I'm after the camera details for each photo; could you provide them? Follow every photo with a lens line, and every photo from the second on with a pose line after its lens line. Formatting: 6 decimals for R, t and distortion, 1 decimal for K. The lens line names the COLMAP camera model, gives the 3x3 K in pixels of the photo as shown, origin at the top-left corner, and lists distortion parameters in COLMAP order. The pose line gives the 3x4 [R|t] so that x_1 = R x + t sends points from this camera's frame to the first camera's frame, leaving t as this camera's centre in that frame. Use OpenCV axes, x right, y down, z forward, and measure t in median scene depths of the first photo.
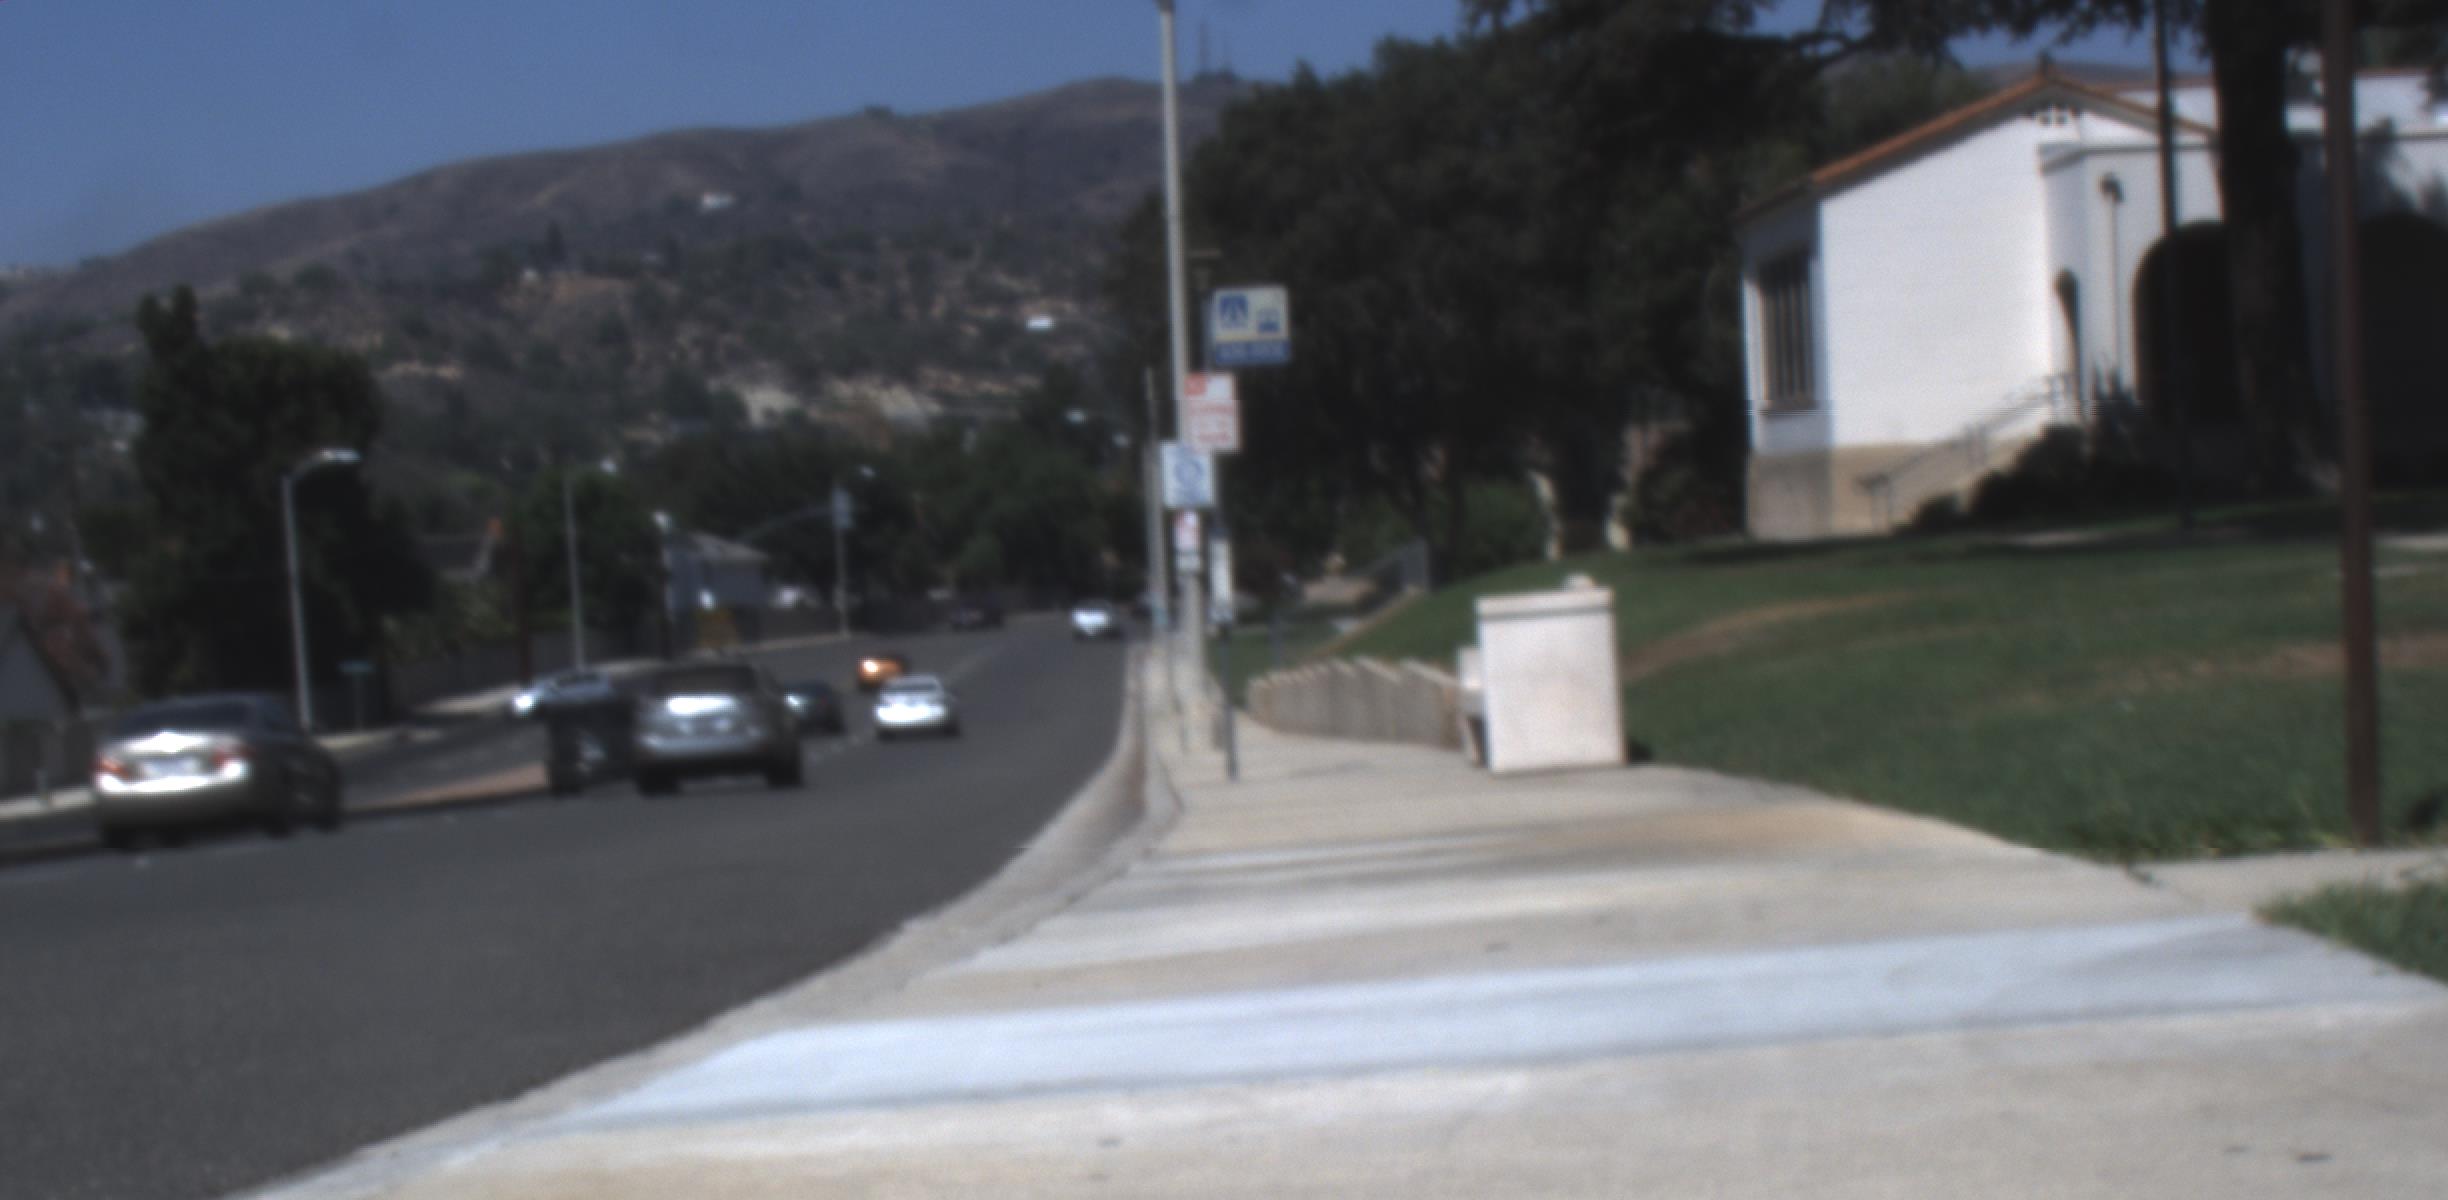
lens RADIAL K [[5230.9, 0, 1224.0], [0, 5230.9, 600.0], [0, 0, 1]] dist [0.039193, 0.004417]
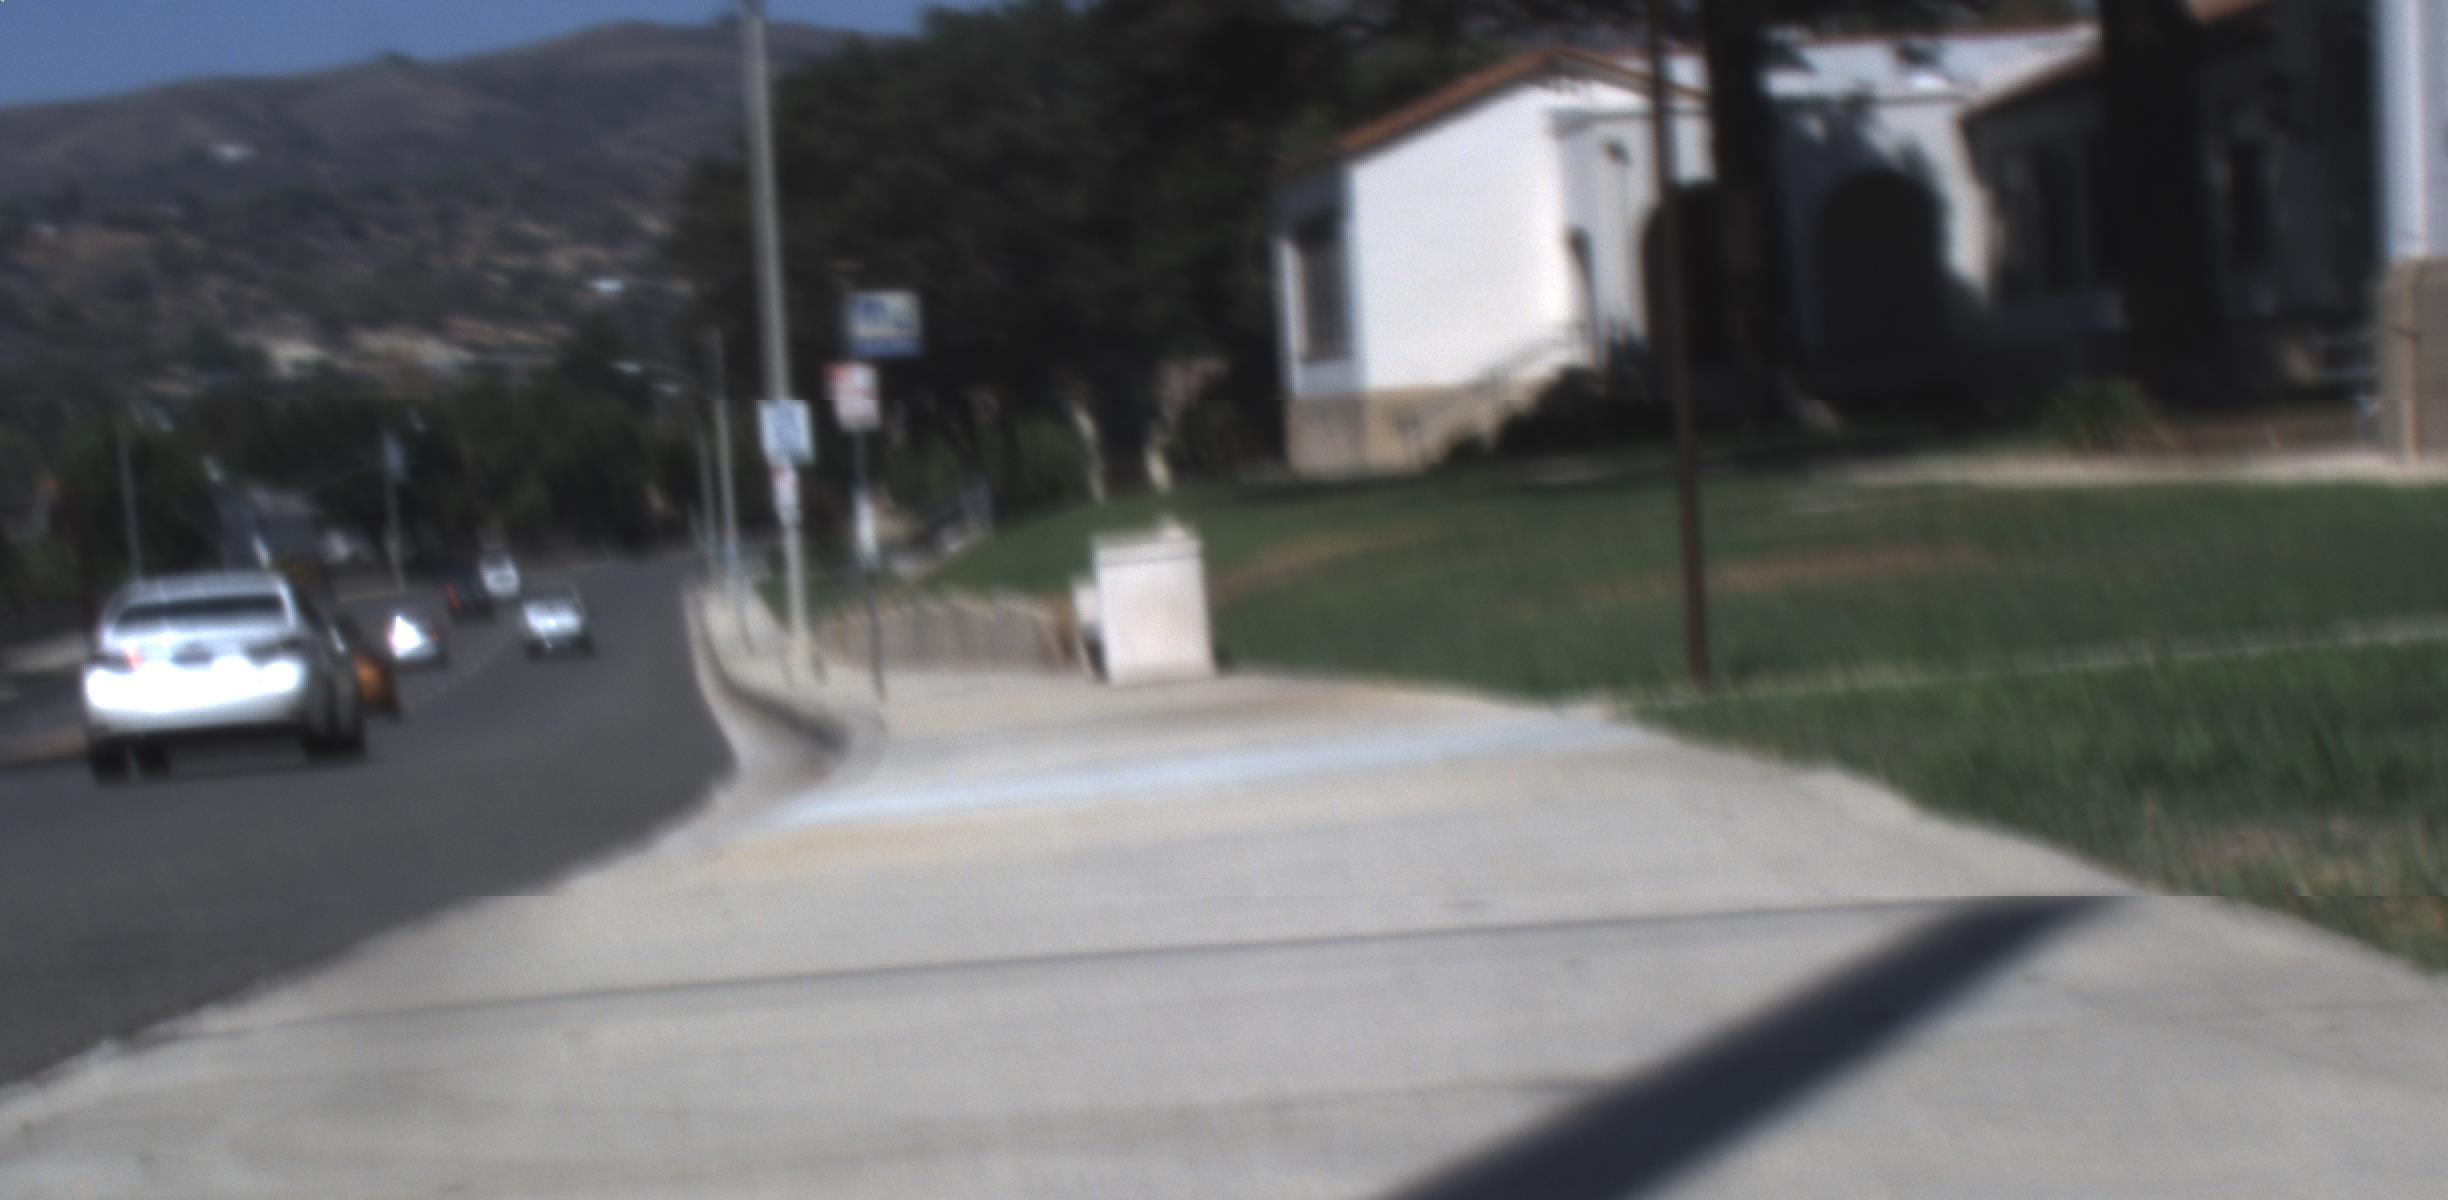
lens RADIAL K [[5230.9, 0, 1224.0], [0, 5230.9, 600.0], [0, 0, 1]] dist [0.039193, 0.004417]
pose [[0.995859, -0.020177, 0.088642, -0.006100], [0.019178, 0.999743, 0.012104, -0.000214], [-0.088863, -0.010353, 0.995990, -0.048001]]
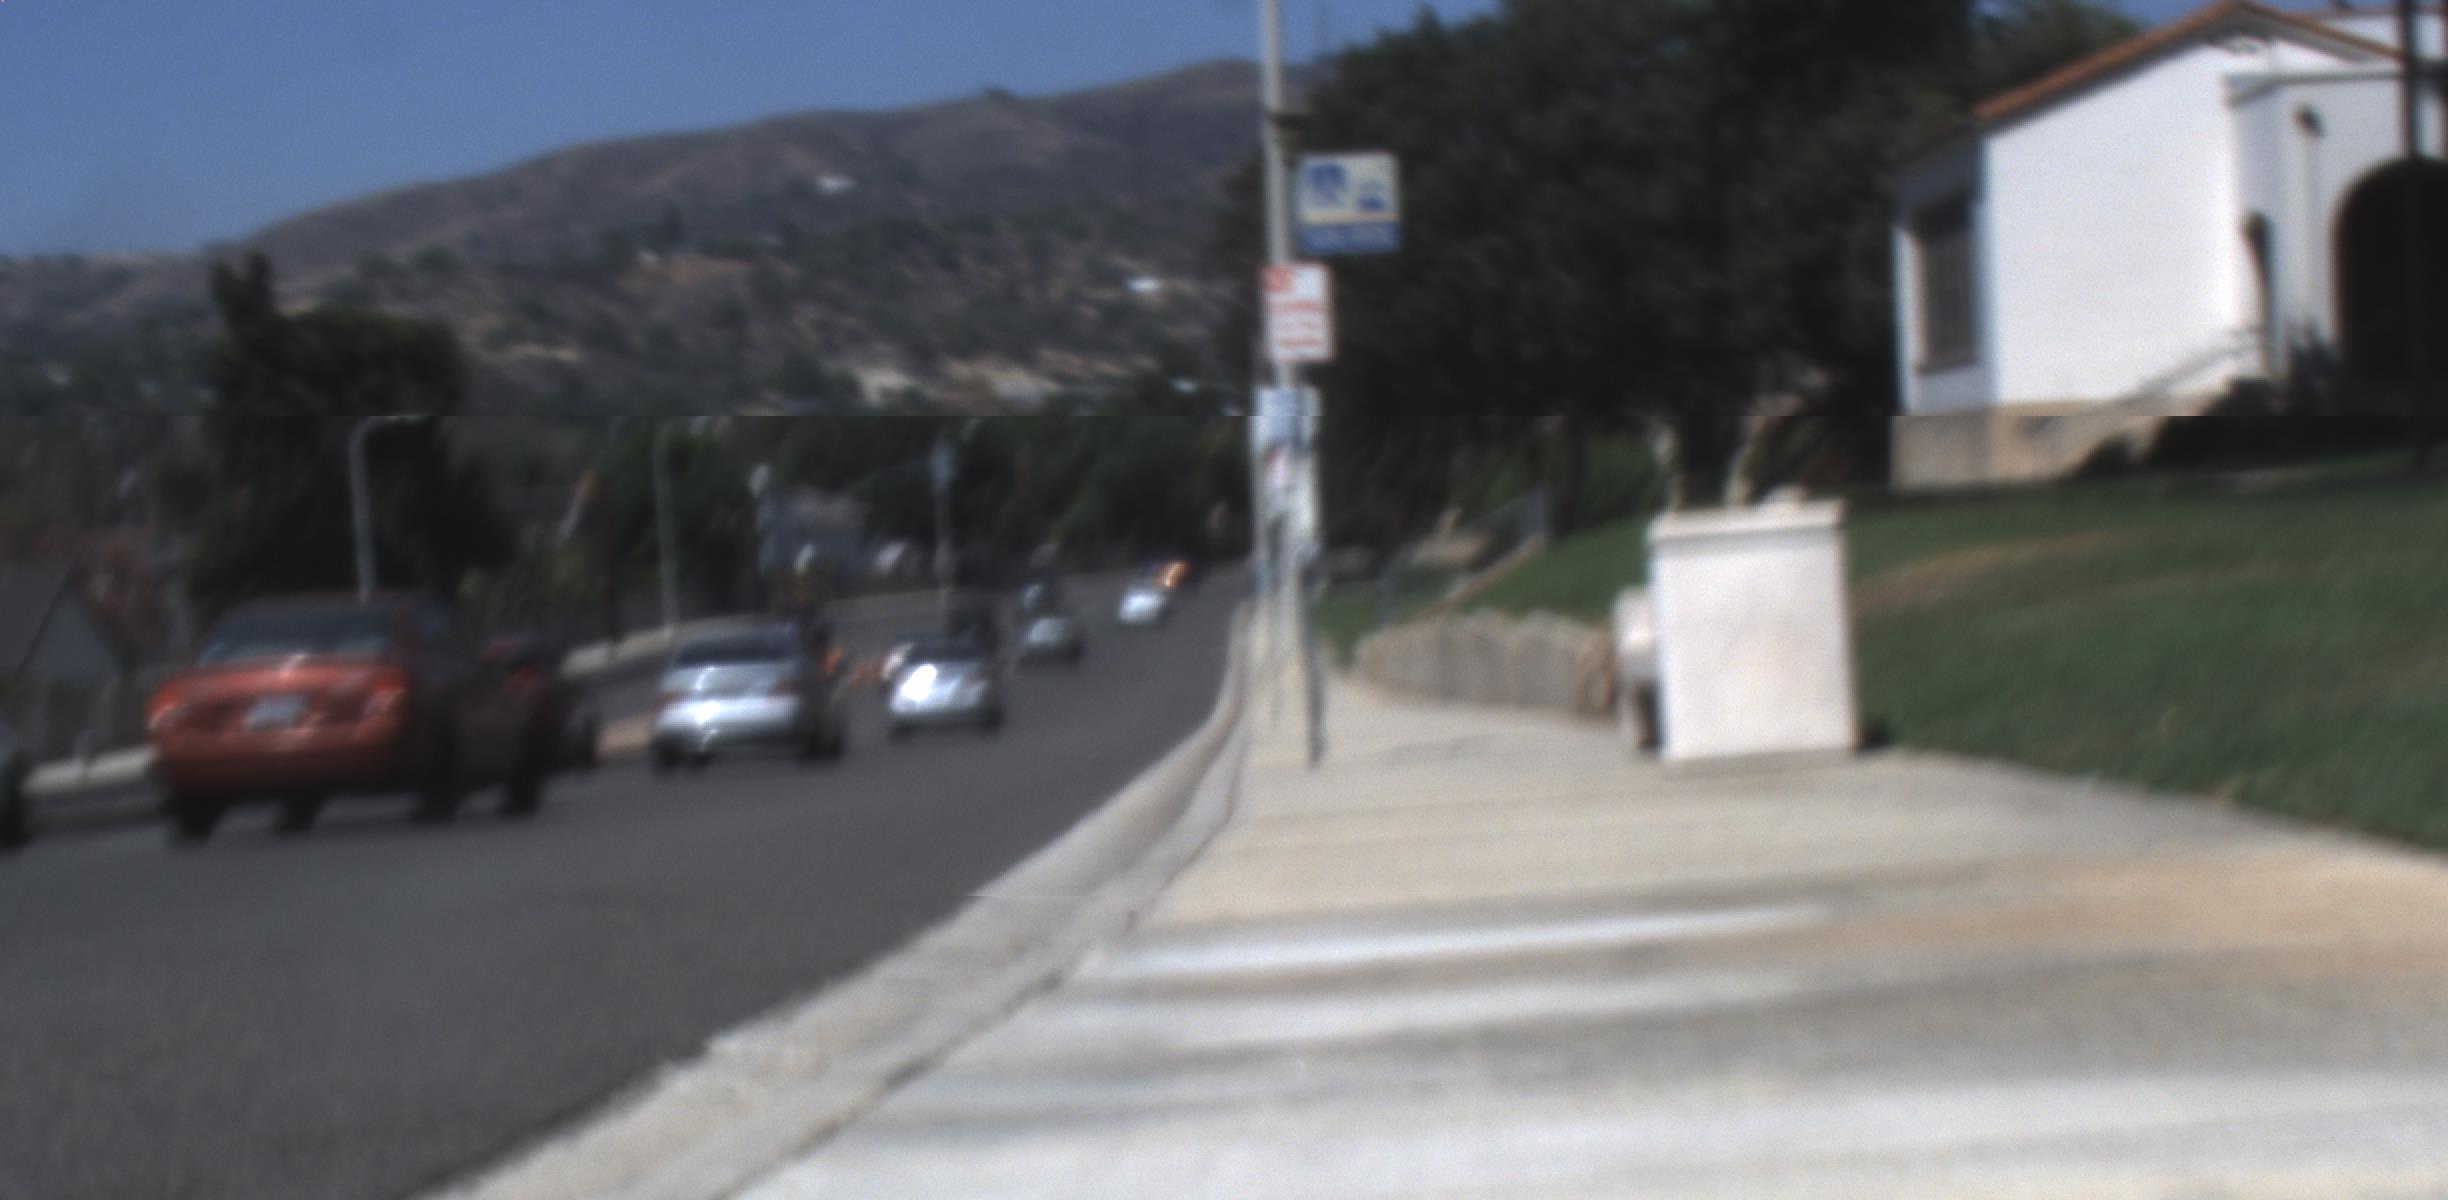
lens RADIAL K [[5230.9, 0, 1224.0], [0, 5230.9, 600.0], [0, 0, 1]] dist [0.039193, 0.004417]
pose [[0.999736, 0.002992, -0.022760, 0.001166], [-0.002925, 0.999991, 0.002994, 0.001631], [0.022769, -0.002926, 0.999736, 0.052247]]
